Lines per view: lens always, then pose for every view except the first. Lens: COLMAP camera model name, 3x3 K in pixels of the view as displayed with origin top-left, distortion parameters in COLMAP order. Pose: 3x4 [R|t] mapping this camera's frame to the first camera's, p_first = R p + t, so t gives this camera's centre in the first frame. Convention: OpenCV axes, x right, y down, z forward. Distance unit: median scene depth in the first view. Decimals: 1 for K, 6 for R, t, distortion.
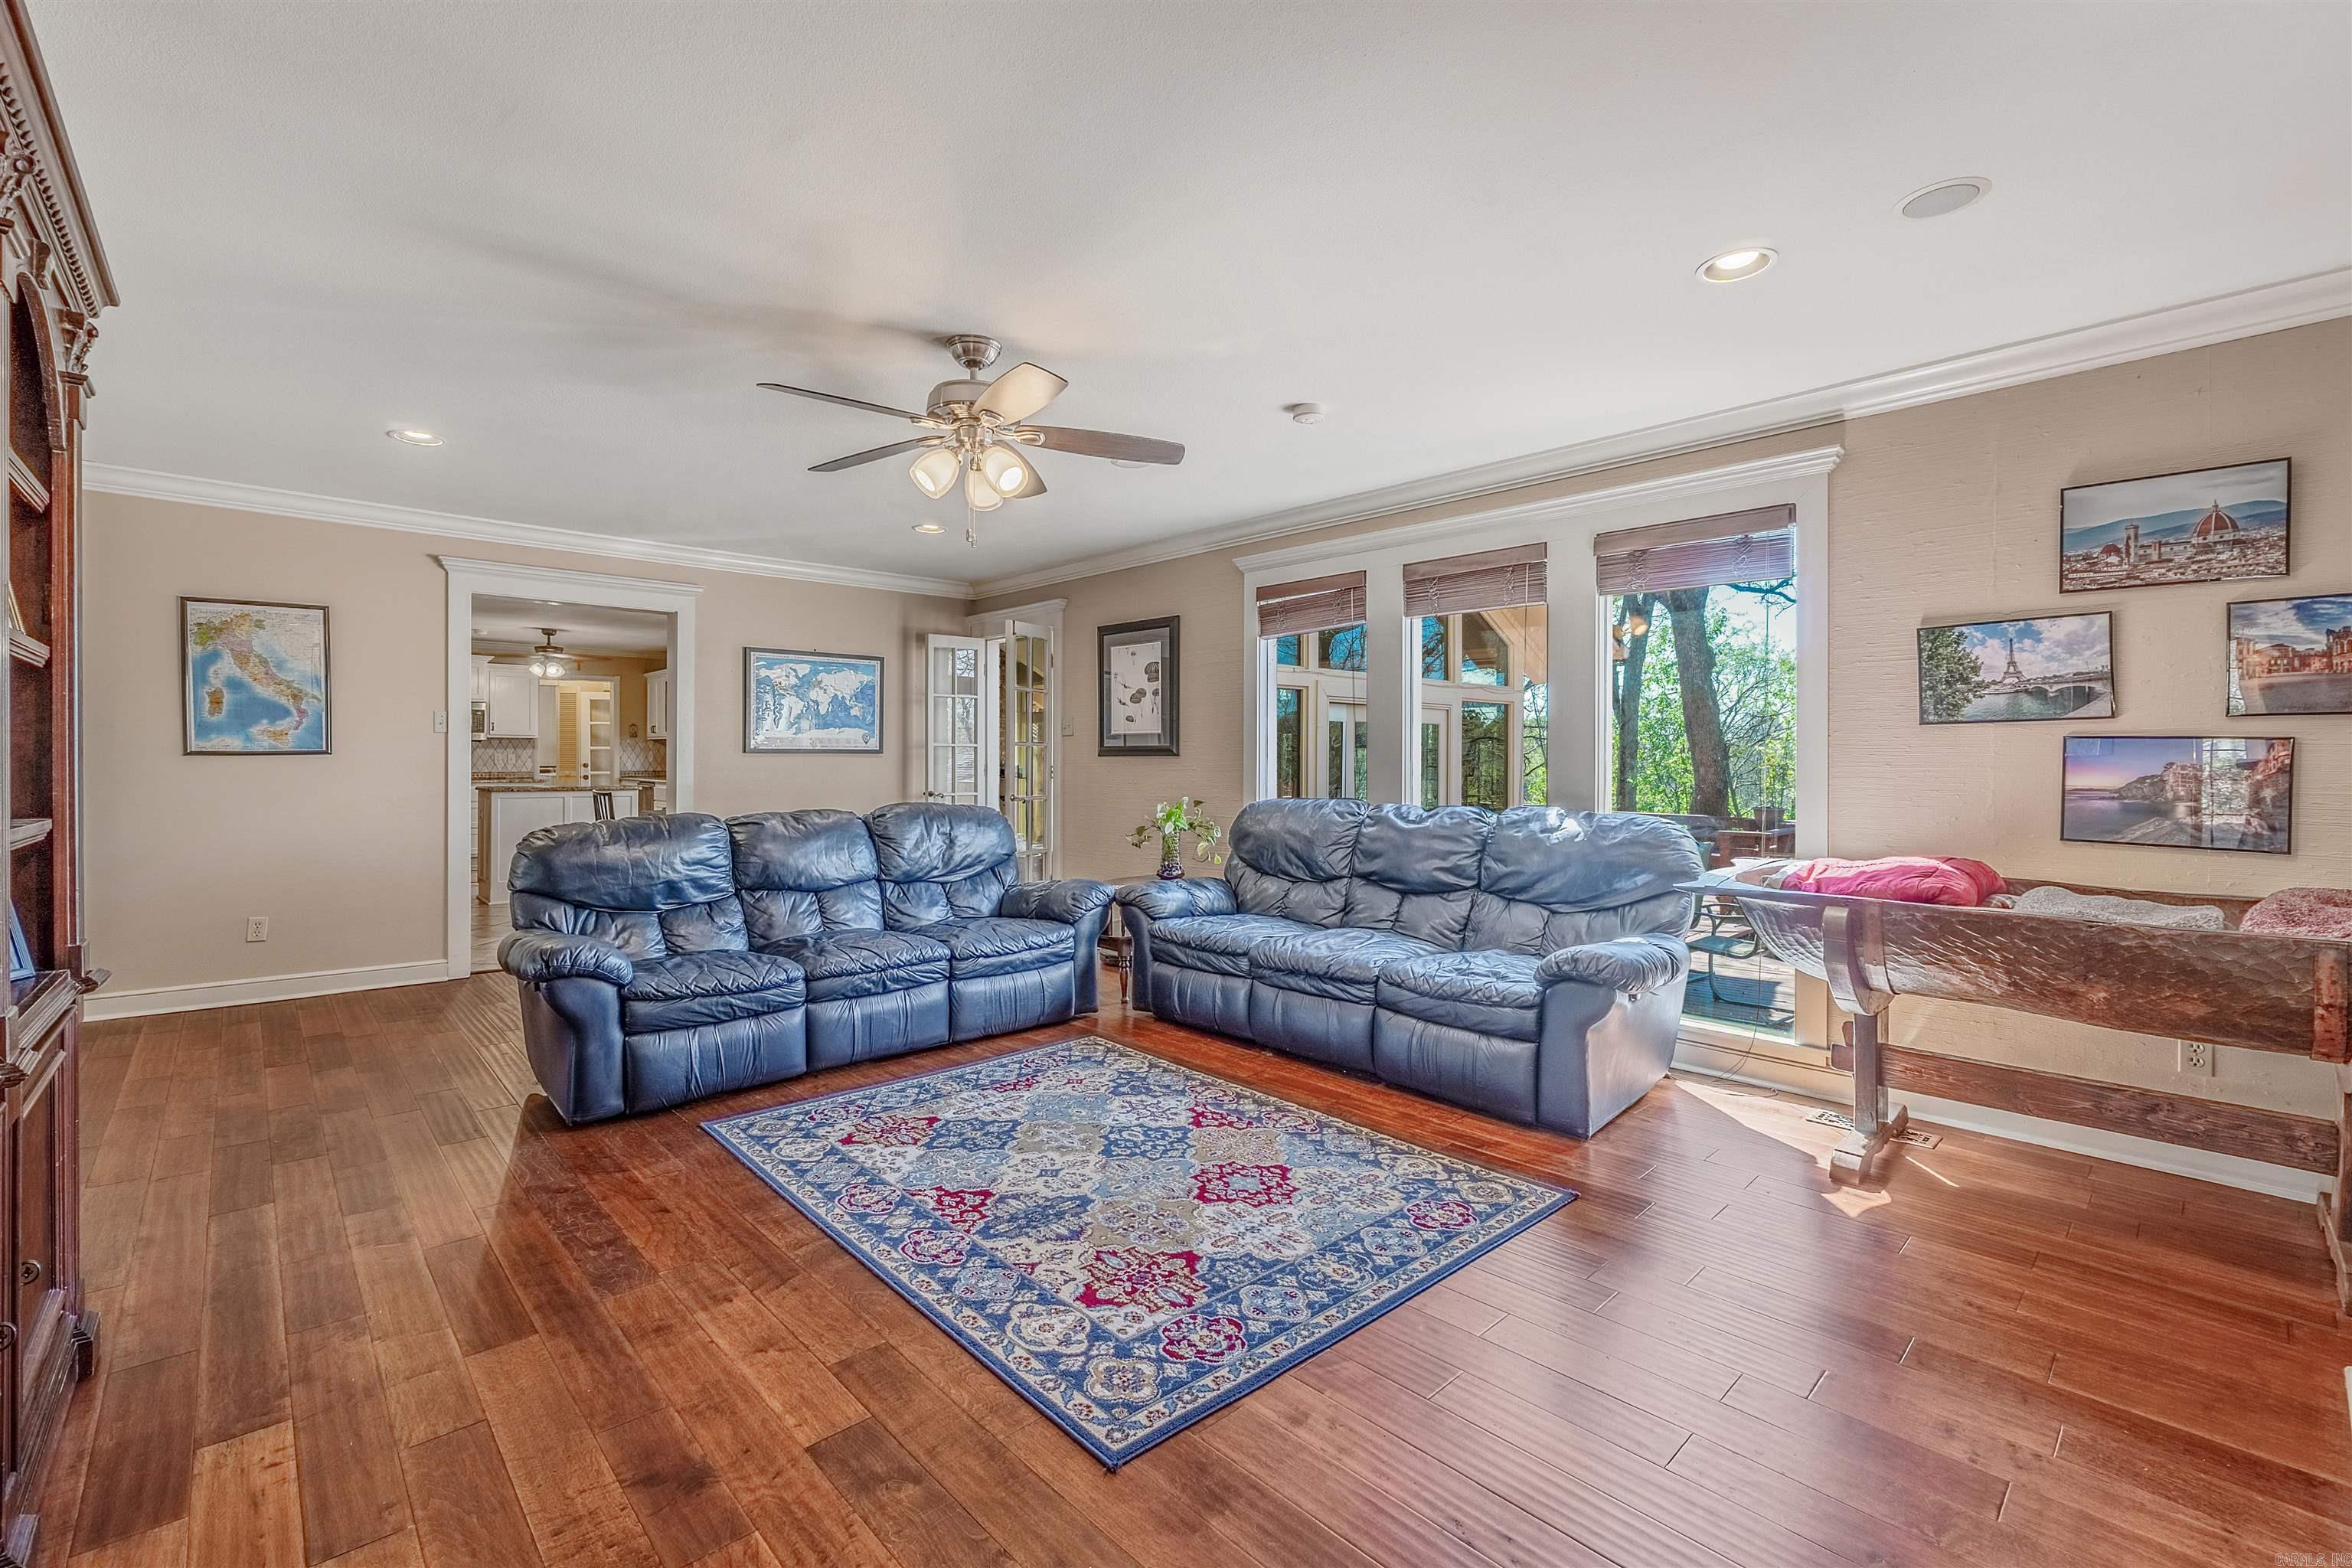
lens RADIAL K [[1018.7, 0, 1160.6], [0, 1018.7, 769.4], [0, 0, 1]] dist [-0.002116, 0.000456]
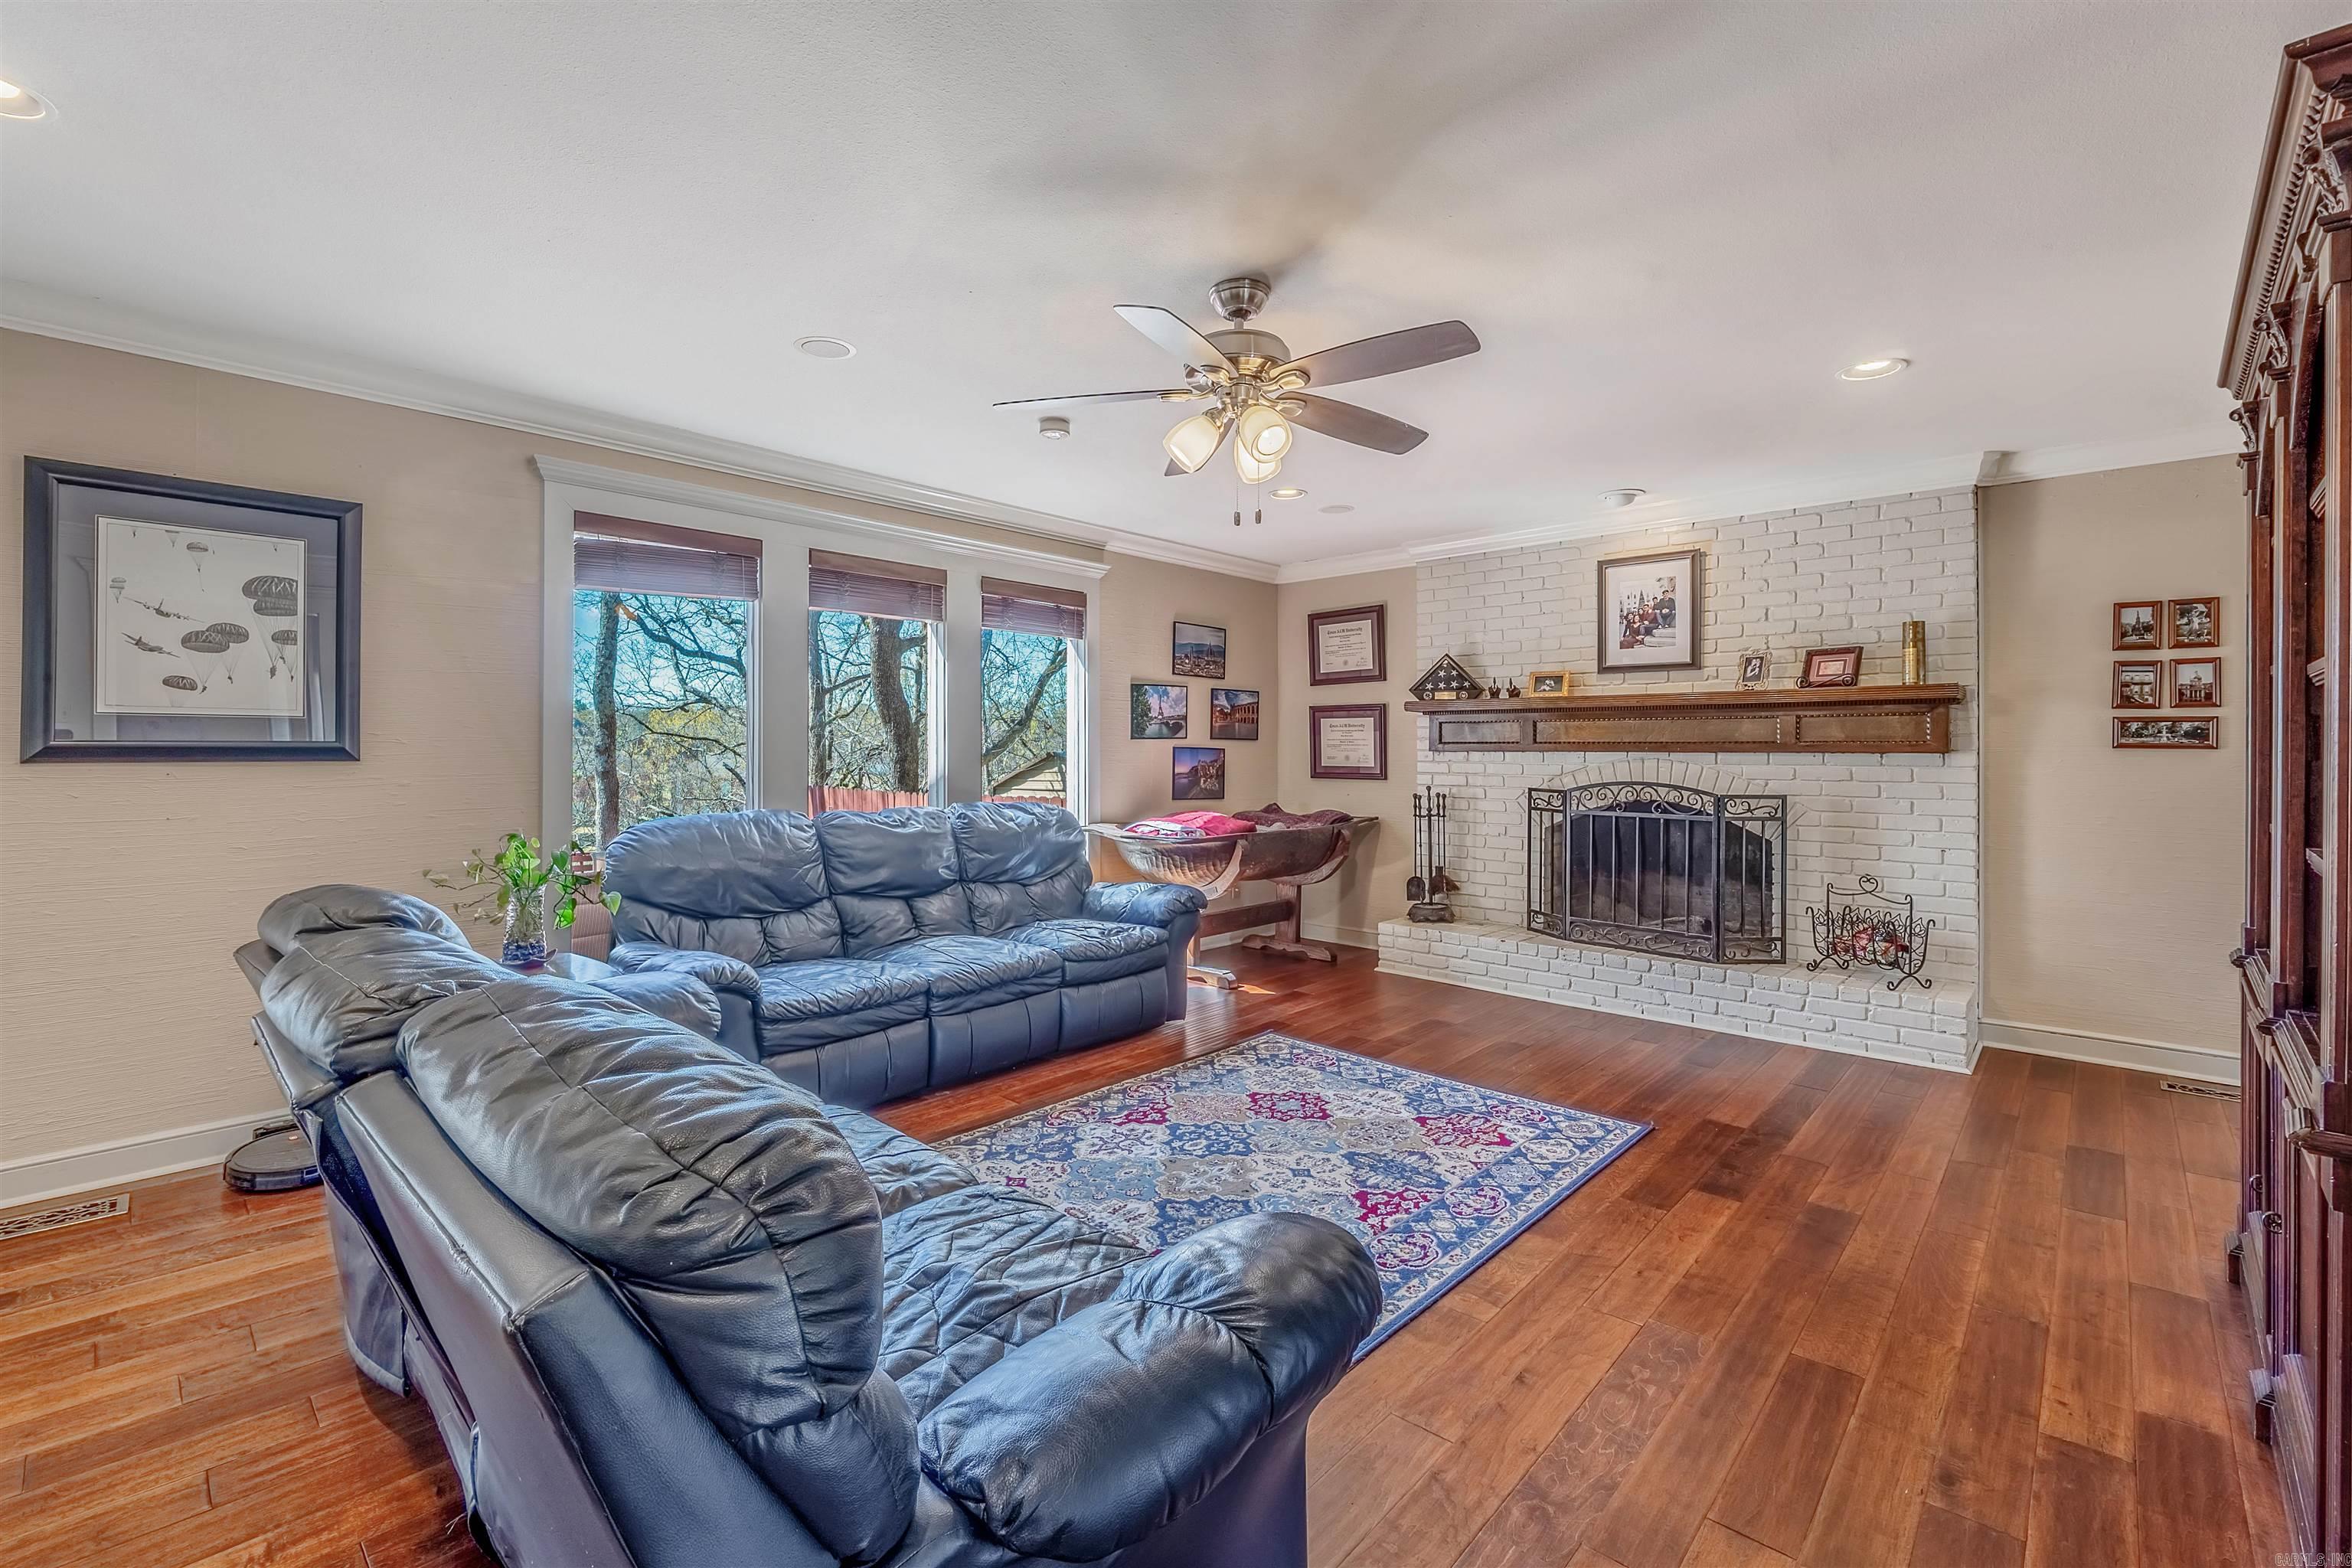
lens RADIAL K [[1018.7, 0, 1167.4], [0, 1018.7, 760.3], [0, 0, 1]] dist [-0.002116, 0.000456]
pose [[-0.085803, -0.012499, 0.996234, -1.093035], [0.008331, 0.999877, 0.013262, -0.033665], [-0.996277, 0.009438, -0.085689, 1.193911]]
